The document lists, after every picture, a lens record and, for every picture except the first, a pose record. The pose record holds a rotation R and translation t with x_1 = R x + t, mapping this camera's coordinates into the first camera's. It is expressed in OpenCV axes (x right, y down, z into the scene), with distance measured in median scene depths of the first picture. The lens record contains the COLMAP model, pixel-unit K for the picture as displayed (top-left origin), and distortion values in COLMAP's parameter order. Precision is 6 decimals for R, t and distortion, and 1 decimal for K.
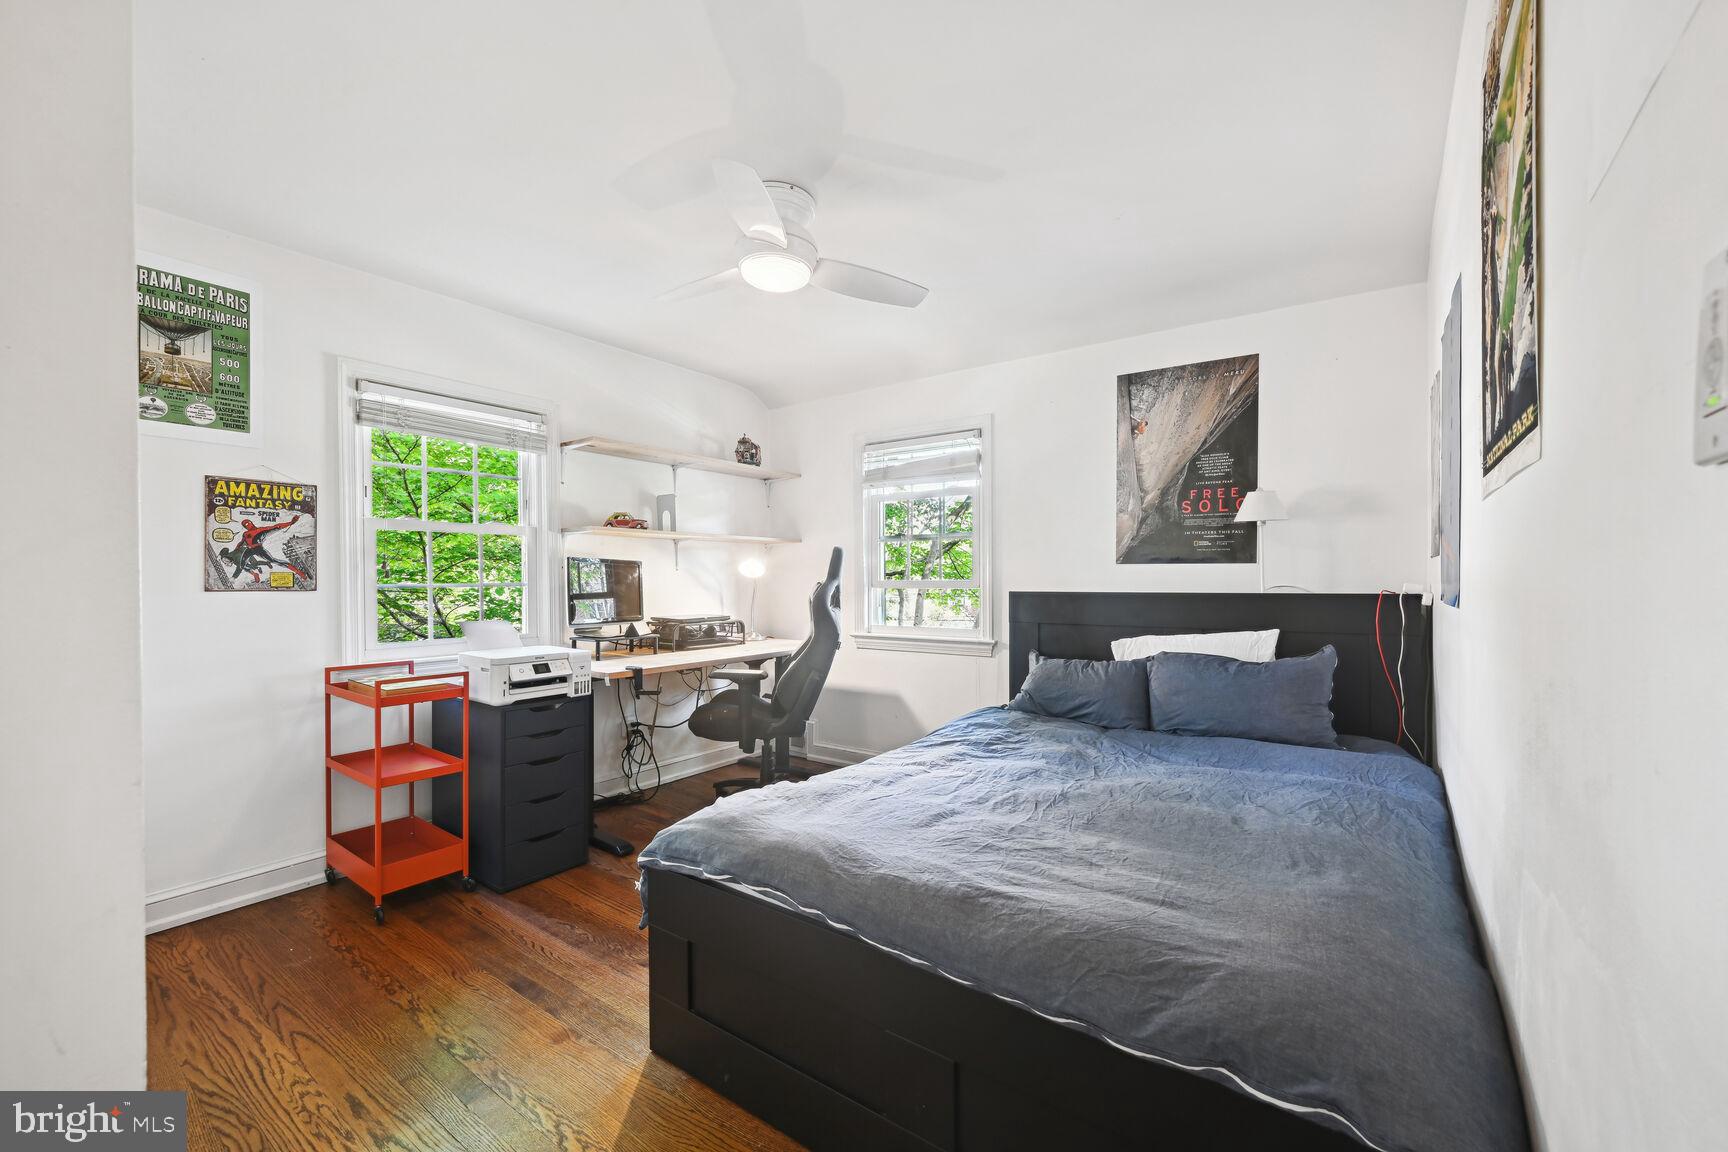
lens RADIAL K [[708.3, 0, 864.0], [0, 708.3, 576.0], [0, 0, 1]] dist [0.000159, 0.000012]
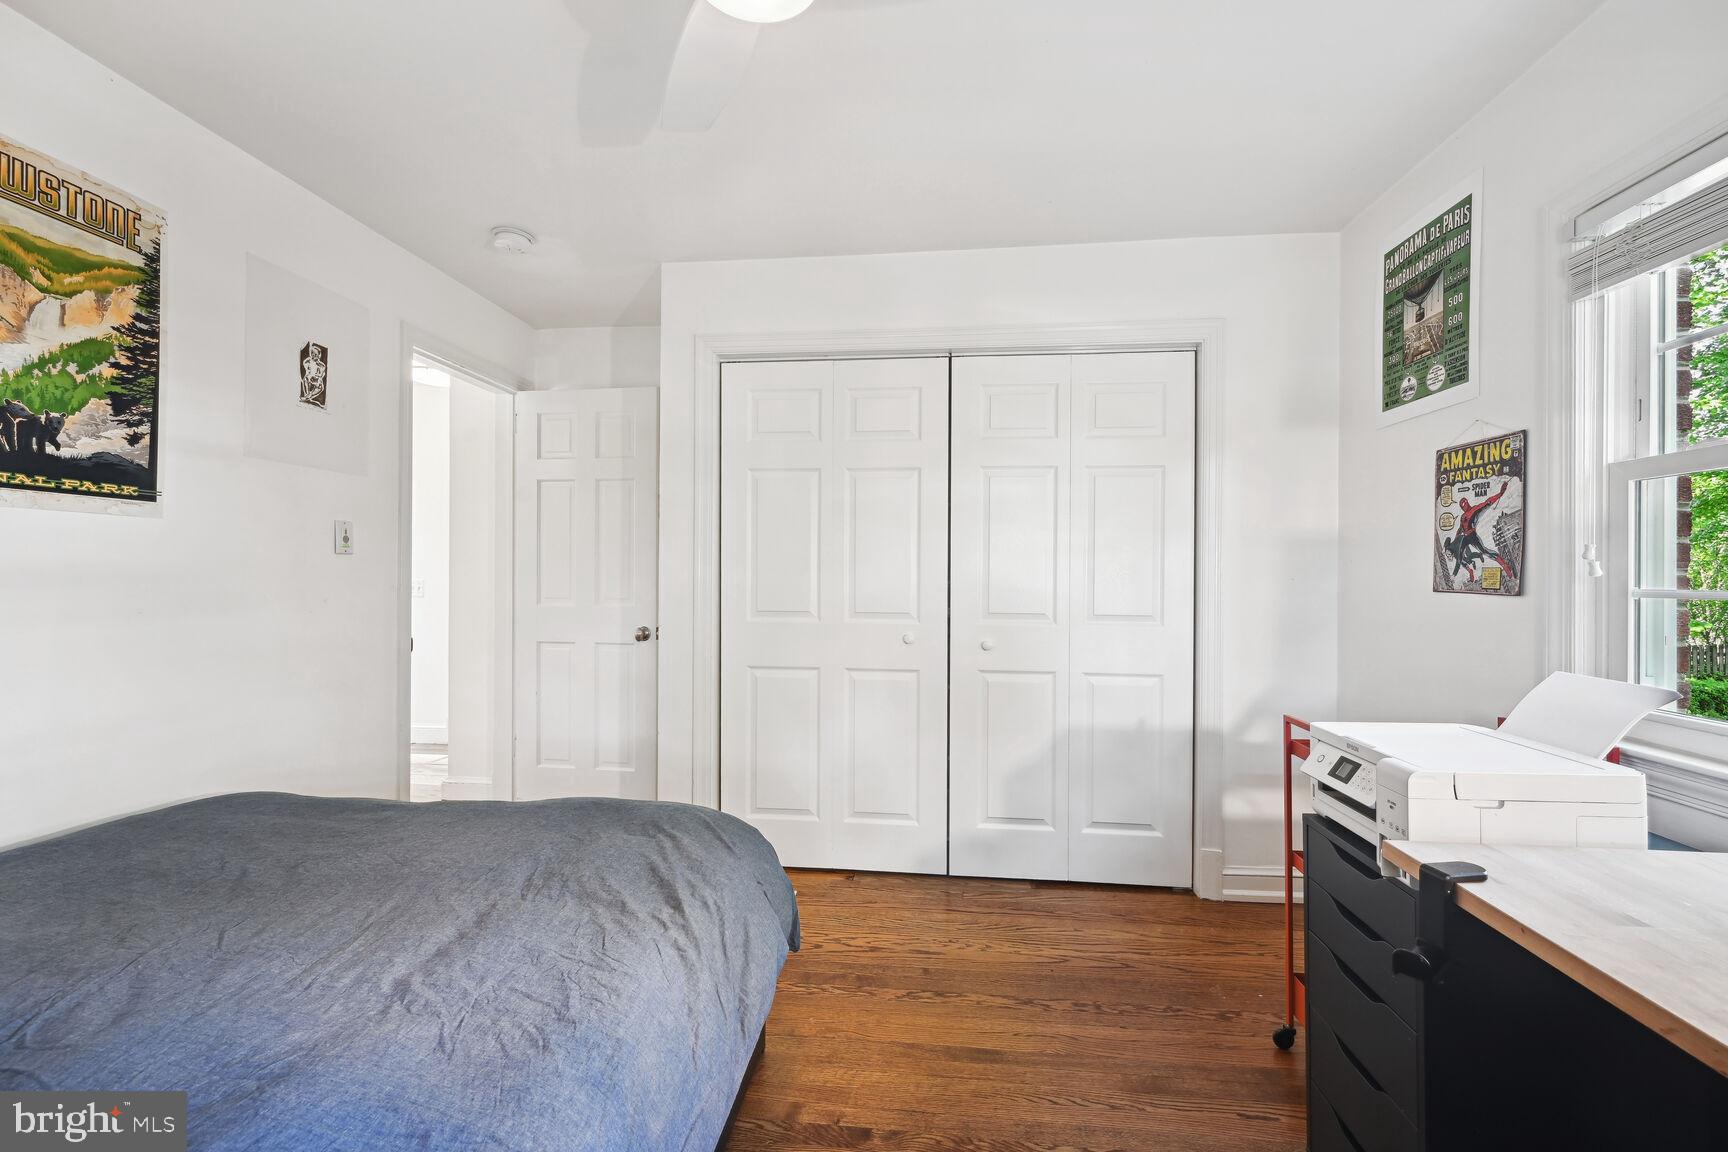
lens RADIAL K [[683.3, 0, 864.0], [0, 683.3, 576.0], [0, 0, 1]] dist [0.000305, -0.000042]
pose [[-0.858059, -0.002558, -0.513545, 0.047352], [-0.006284, 0.999965, 0.005518, 0.003222], [0.513513, 0.007962, -0.858045, 1.289688]]
